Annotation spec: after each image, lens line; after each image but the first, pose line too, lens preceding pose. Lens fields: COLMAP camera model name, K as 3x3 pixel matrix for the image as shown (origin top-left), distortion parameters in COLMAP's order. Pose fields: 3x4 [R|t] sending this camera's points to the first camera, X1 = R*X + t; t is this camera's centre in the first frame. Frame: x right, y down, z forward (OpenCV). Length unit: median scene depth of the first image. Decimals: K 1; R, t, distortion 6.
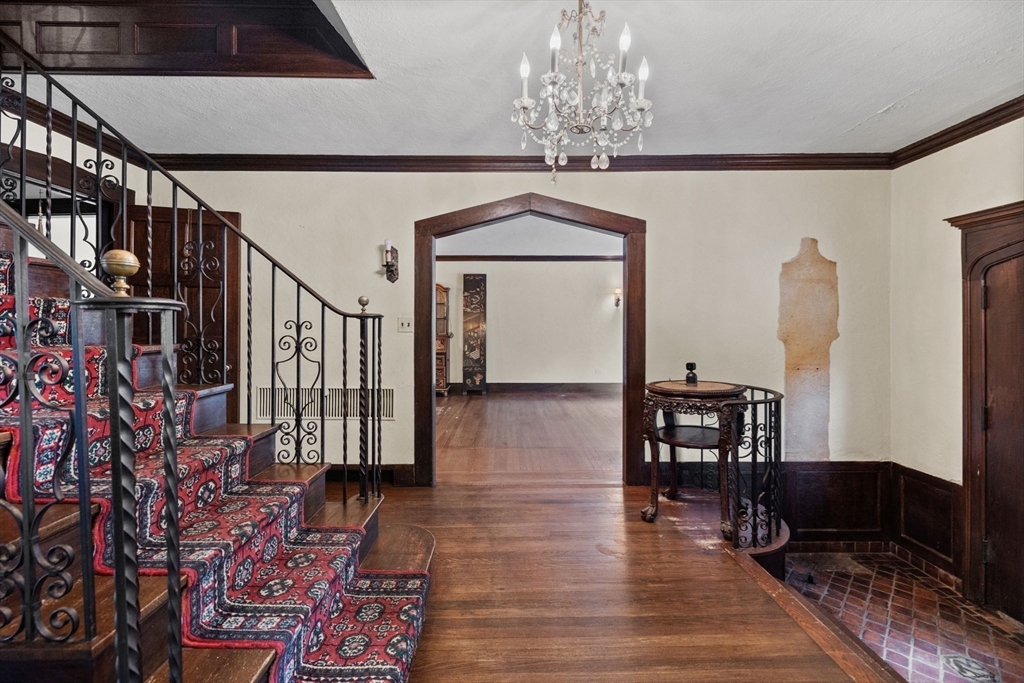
lens RADIAL K [[439.4, 0, 526.9], [0, 439.4, 325.9], [0, 0, 1]] dist [0.002549, -0.000812]
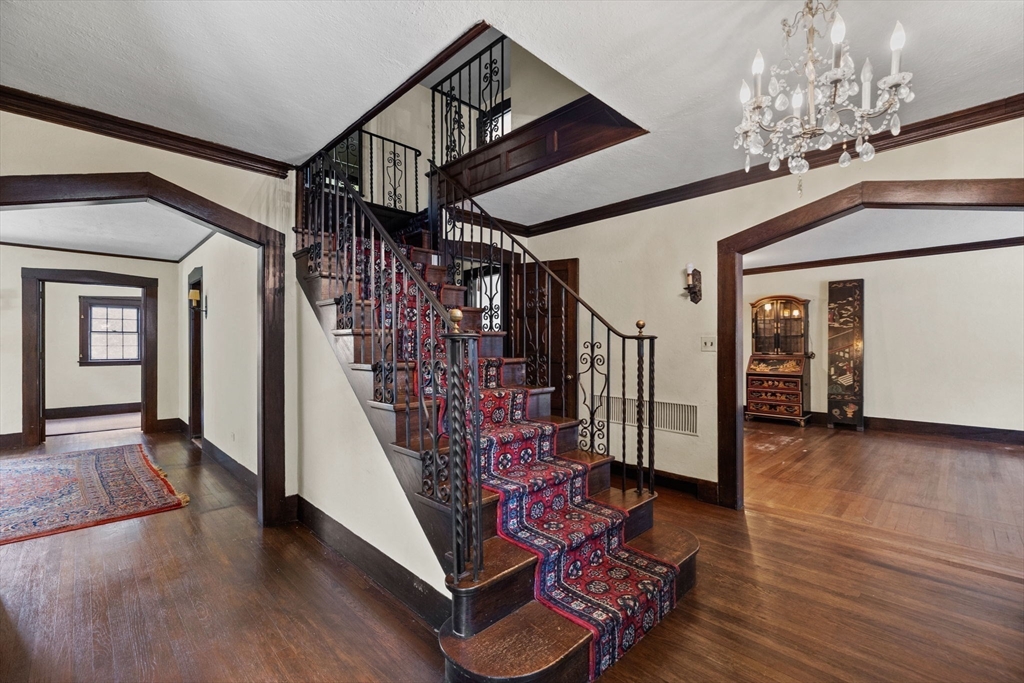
lens RADIAL K [[439.4, 0, 504.8], [0, 439.4, 345.2], [0, 0, 1]] dist [0.002549, -0.000812]
pose [[0.684073, 0.000271, -0.729413, 0.242968], [0.001652, 0.999997, 0.001921, -0.004705], [0.729411, -0.002519, 0.684071, -0.071241]]
